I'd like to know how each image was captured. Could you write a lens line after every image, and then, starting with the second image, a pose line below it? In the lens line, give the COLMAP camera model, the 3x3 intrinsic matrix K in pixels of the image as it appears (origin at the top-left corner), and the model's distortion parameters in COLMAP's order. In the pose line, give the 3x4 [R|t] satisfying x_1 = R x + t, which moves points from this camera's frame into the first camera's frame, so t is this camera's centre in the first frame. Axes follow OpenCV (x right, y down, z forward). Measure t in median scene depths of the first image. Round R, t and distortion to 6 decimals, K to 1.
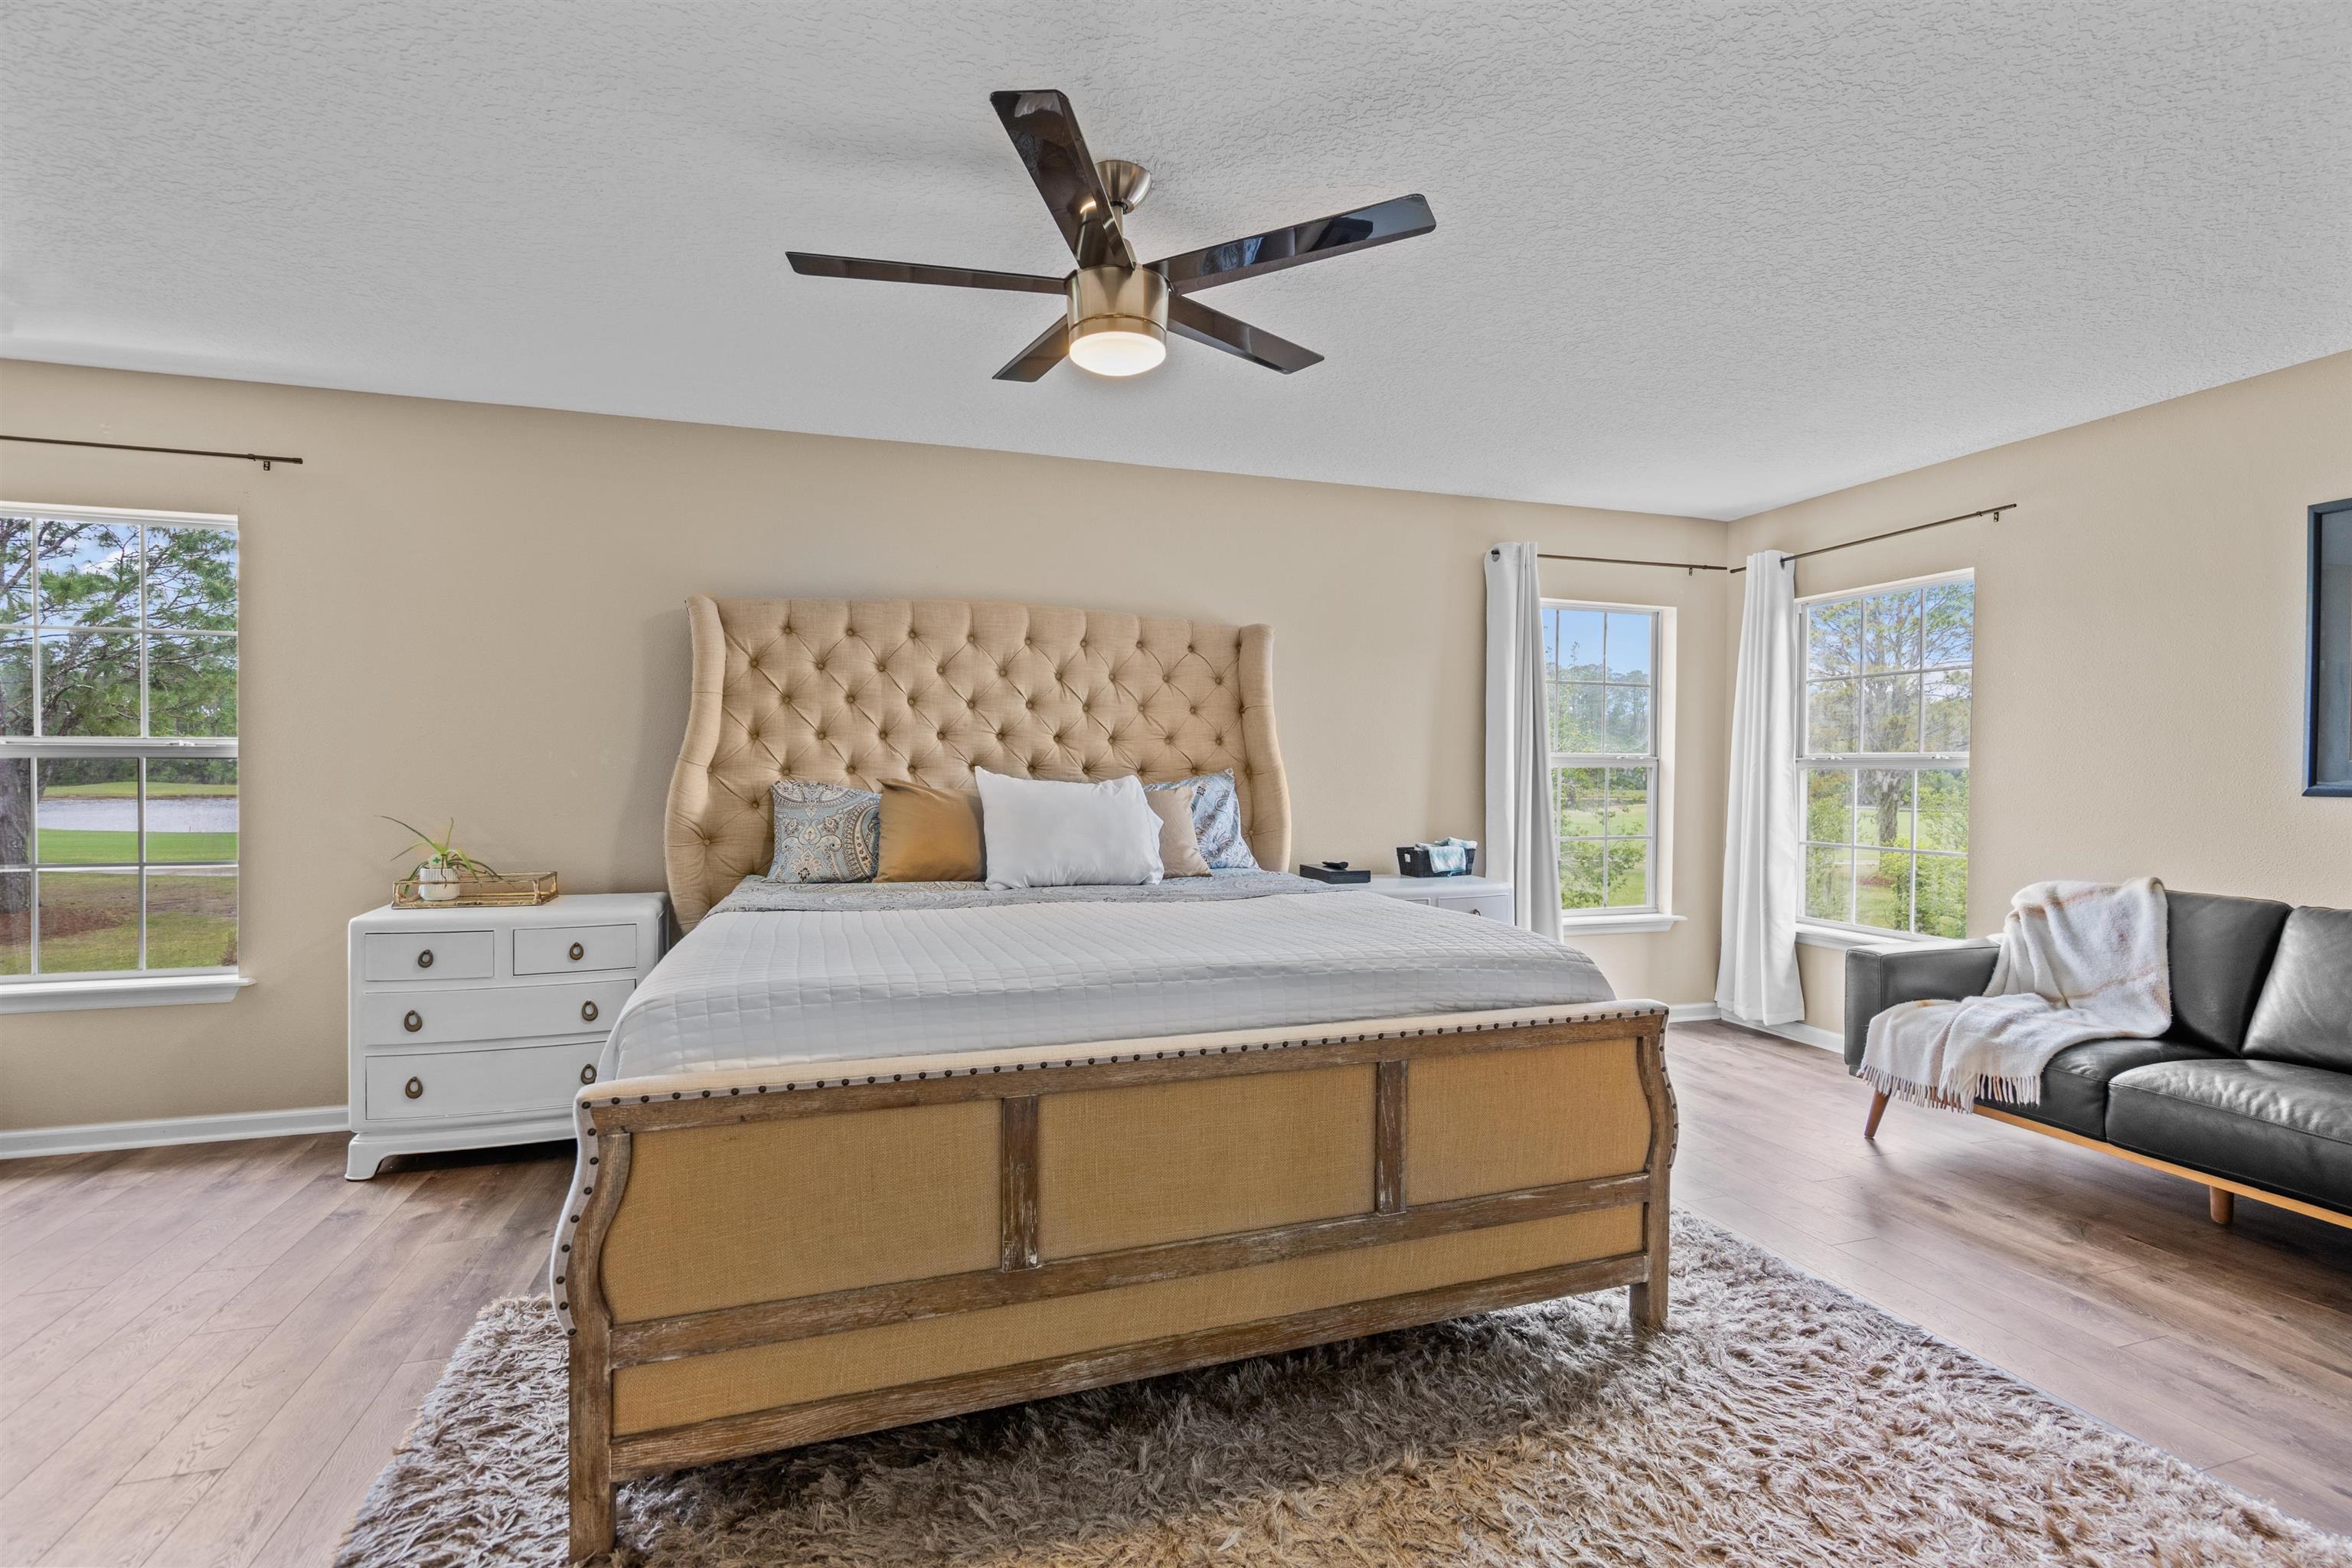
lens RADIAL K [[1046.0, 0, 1179.1], [0, 1046.0, 796.3], [0, 0, 1]] dist [-0.002395, -0.000843]
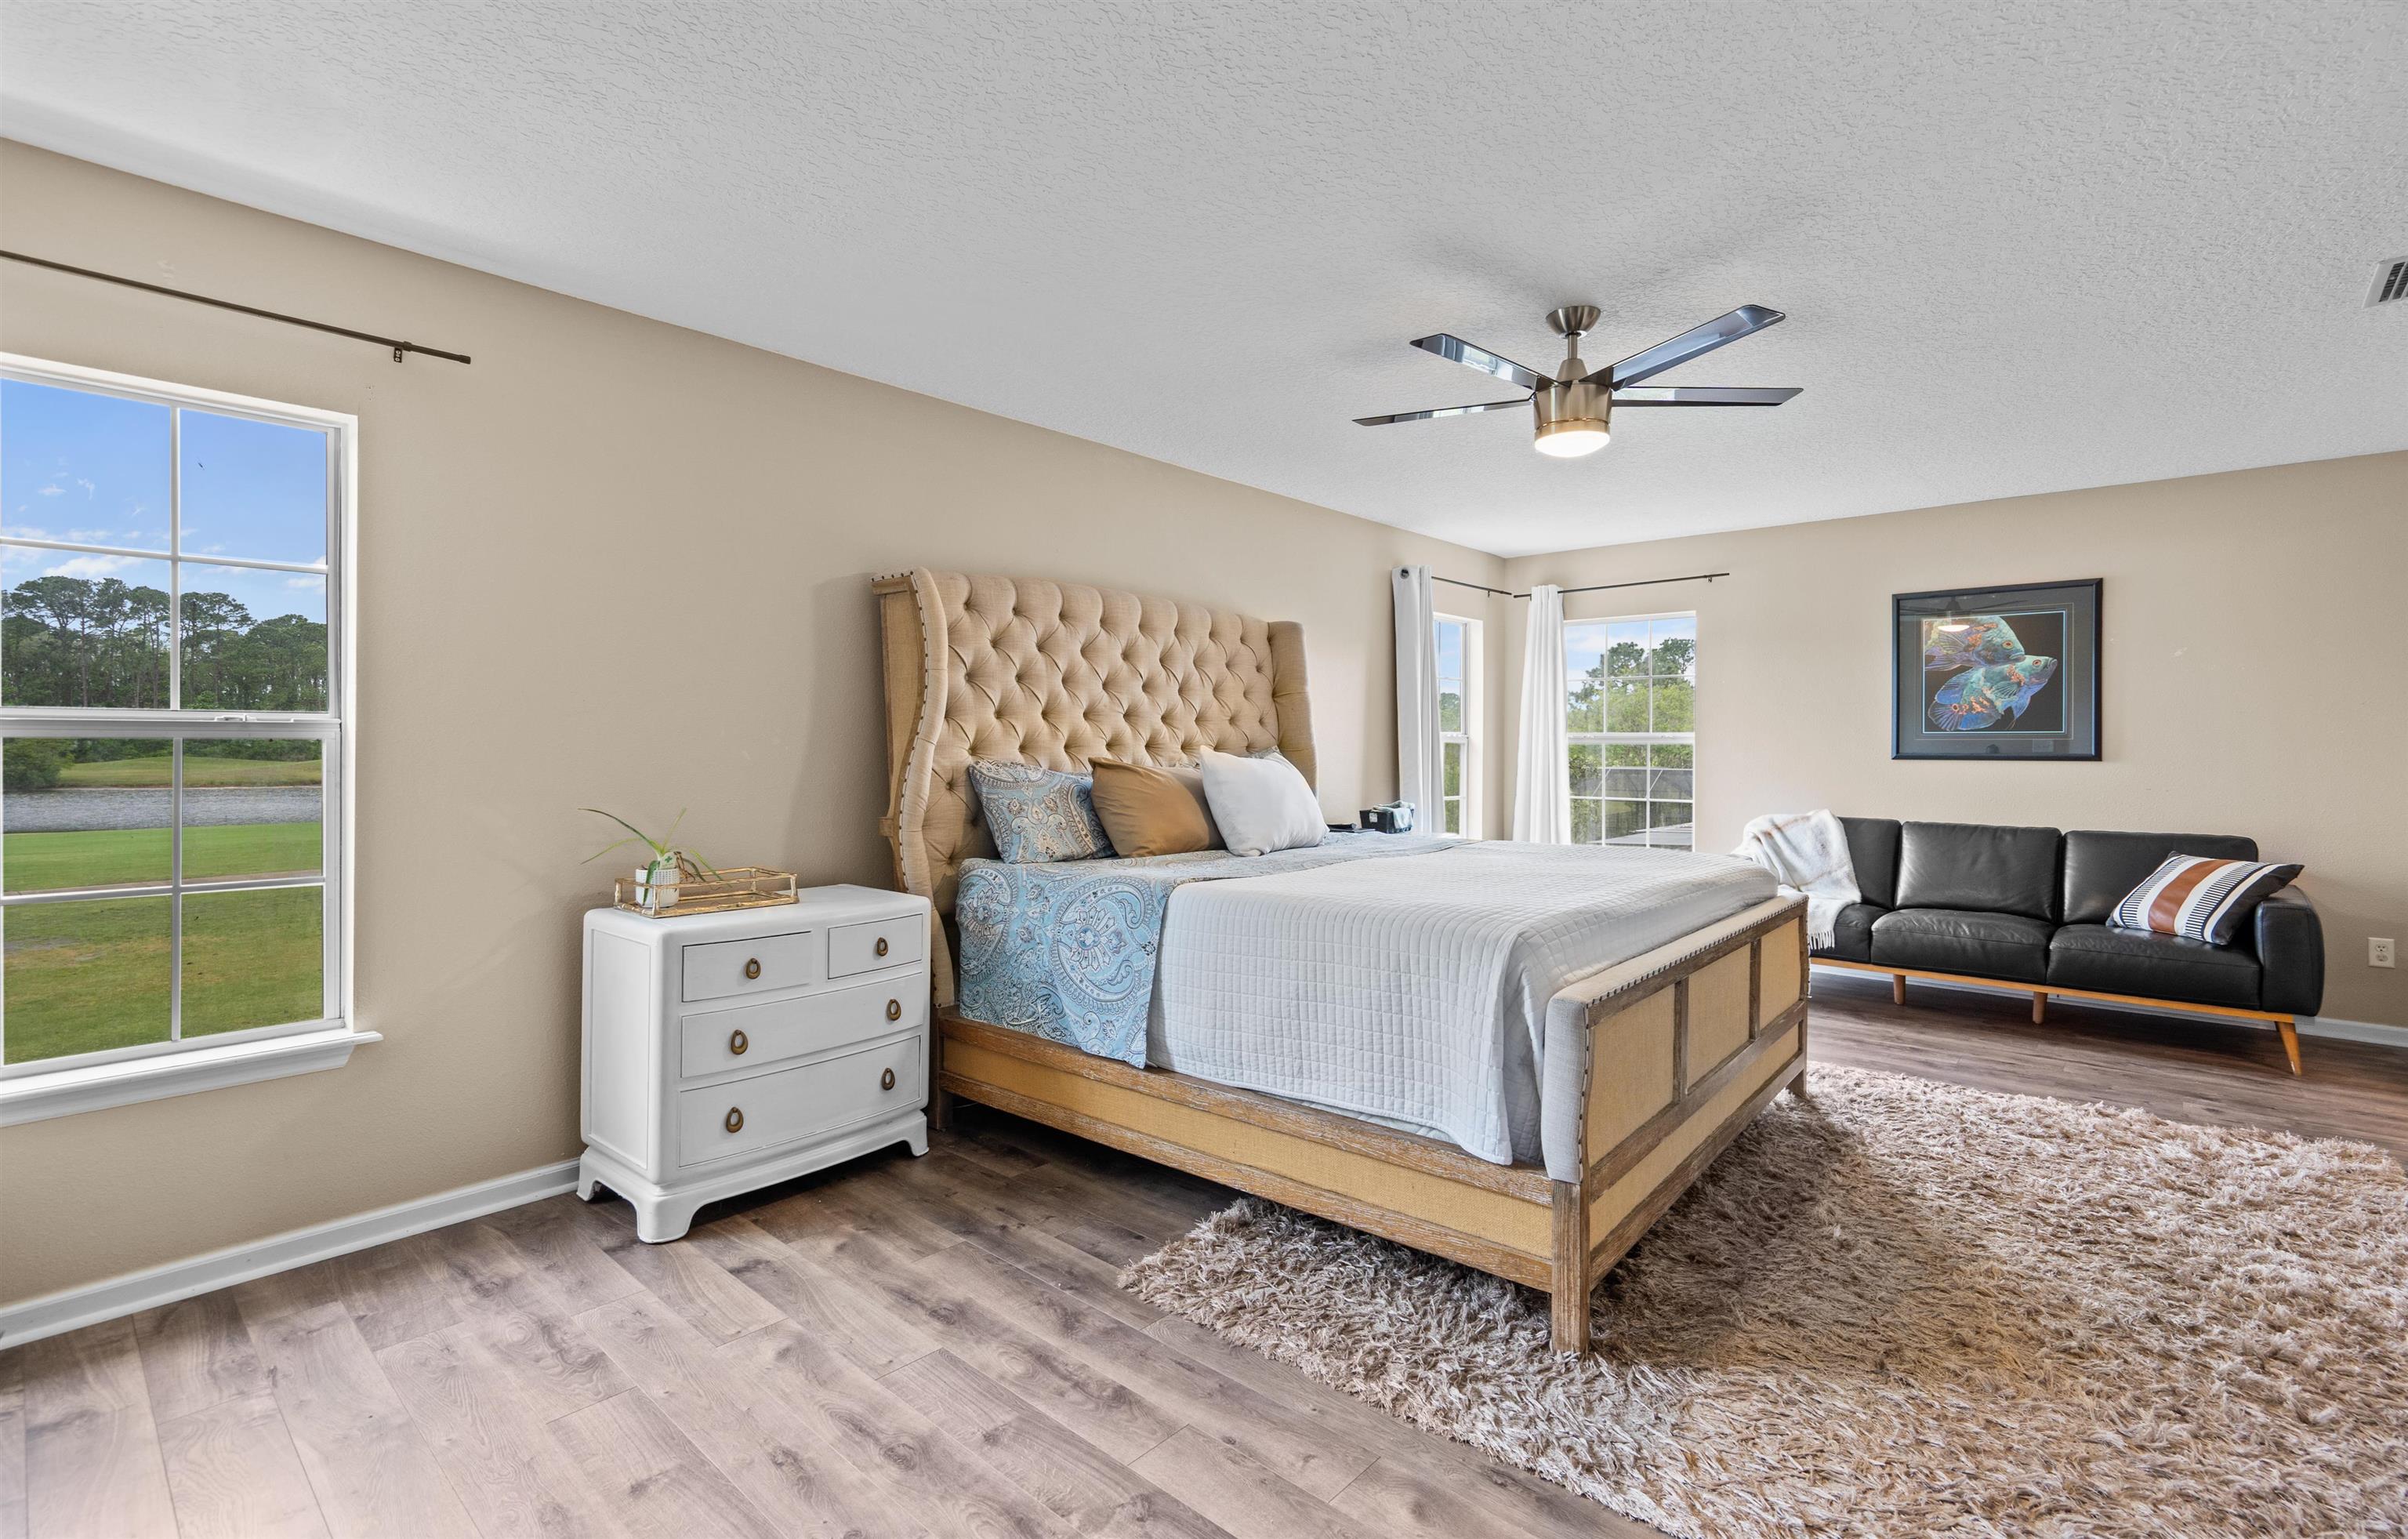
lens RADIAL K [[1057.6, 0, 1204.0], [0, 1057.6, 769.5], [0, 0, 1]] dist [0.001611, 0.000294]
pose [[0.864679, -0.015429, 0.502089, -0.774984], [0.015629, 0.999871, 0.003811, -0.008335], [-0.502082, 0.004552, 0.864808, 0.039840]]
